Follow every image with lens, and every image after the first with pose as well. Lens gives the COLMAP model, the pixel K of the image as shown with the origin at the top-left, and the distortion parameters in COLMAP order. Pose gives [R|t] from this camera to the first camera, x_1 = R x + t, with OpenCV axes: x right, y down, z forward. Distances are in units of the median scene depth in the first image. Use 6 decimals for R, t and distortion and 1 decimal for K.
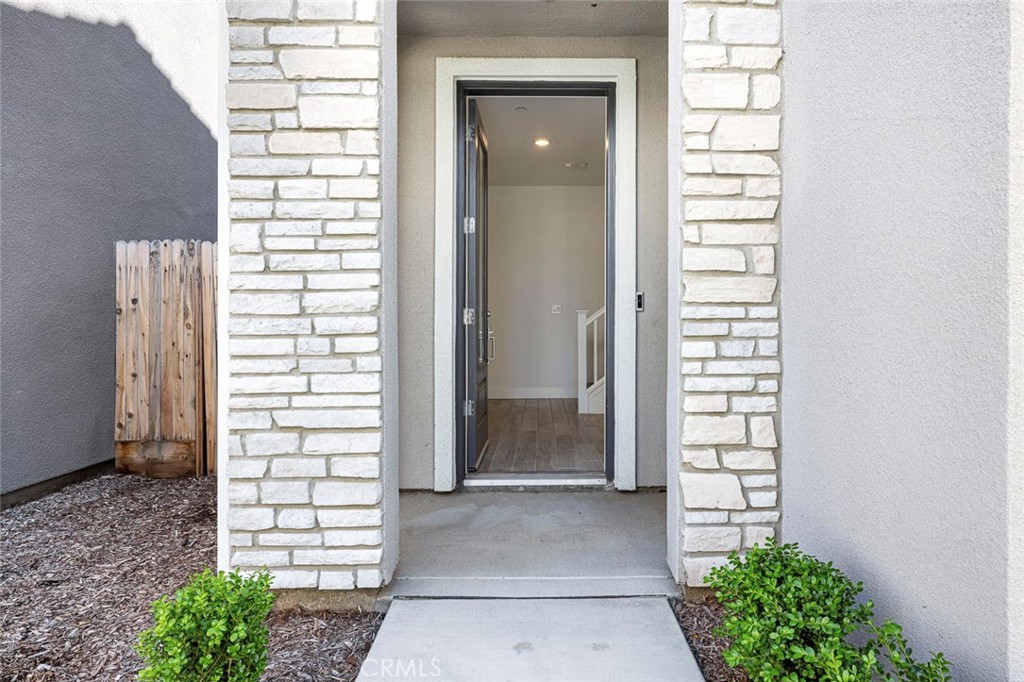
lens RADIAL K [[558.4, 0, 568.5], [0, 558.4, 338.0], [0, 0, 1]] dist [-0.000139, -0.000499]
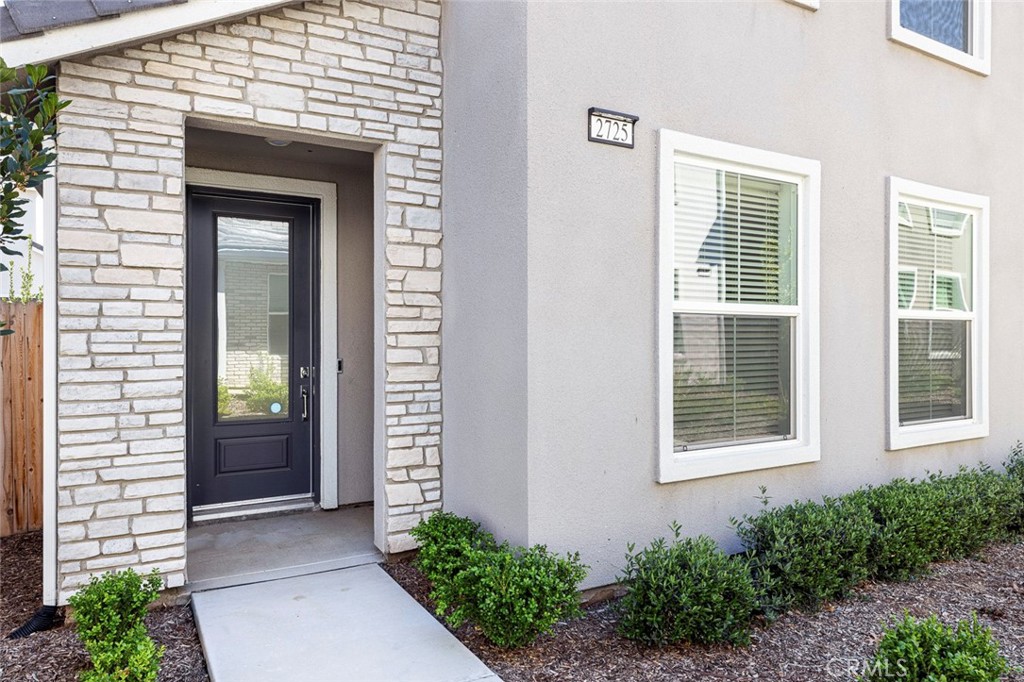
lens RADIAL K [[659.5, 0, 511.8], [0, 659.5, 345.1], [0, 0, 1]] dist [0.002378, 0.001701]
pose [[0.882950, -0.001339, 0.469466, -0.391313], [0.005235, 0.999962, -0.006994, -0.159724], [-0.469438, 0.008633, 0.882923, -0.914721]]
